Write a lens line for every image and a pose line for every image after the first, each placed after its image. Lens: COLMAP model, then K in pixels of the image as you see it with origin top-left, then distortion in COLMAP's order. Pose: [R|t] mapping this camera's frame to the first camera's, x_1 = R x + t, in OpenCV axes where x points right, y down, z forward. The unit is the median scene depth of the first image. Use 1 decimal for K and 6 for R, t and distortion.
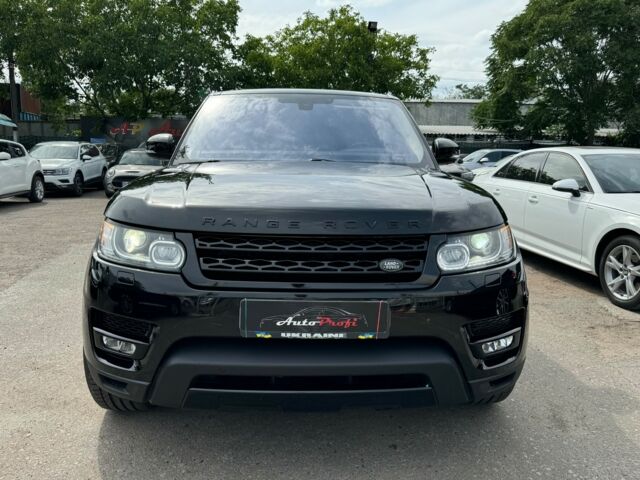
lens RADIAL K [[534.9, 0, 320.0], [0, 534.9, 240.0], [0, 0, 1]] dist [0.007672, 0.001540]
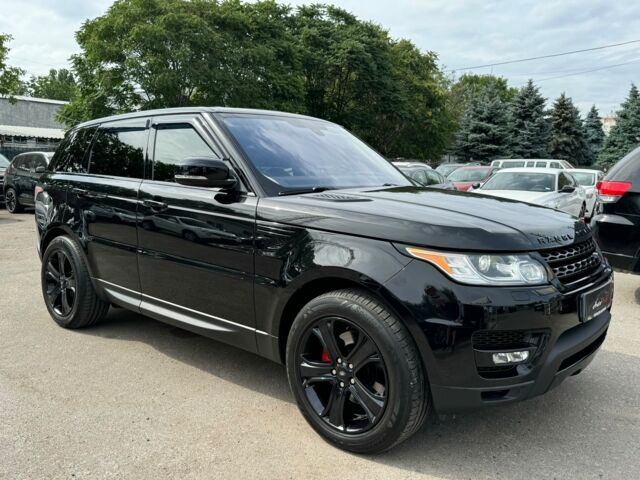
lens RADIAL K [[574.6, 0, 320.0], [0, 574.6, 240.0], [0, 0, 1]] dist [0.002914, 0.002211]
pose [[0.664231, -0.097621, 0.741126, -0.674439], [0.109091, 0.993481, 0.033090, -0.060177], [-0.739525, 0.058871, 0.670550, 0.207496]]
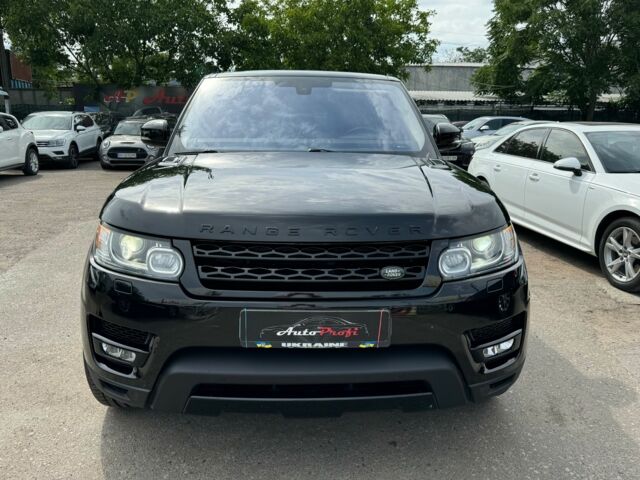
lens RADIAL K [[535.4, 0, 320.0], [0, 535.4, 240.0], [0, 0, 1]] dist [0.004286, 0.002804]
pose [[0.999985, -0.004212, 0.003555, -0.001624], [0.003968, 0.997801, 0.066156, -0.033677], [-0.003826, -0.066141, 0.997803, 0.008125]]
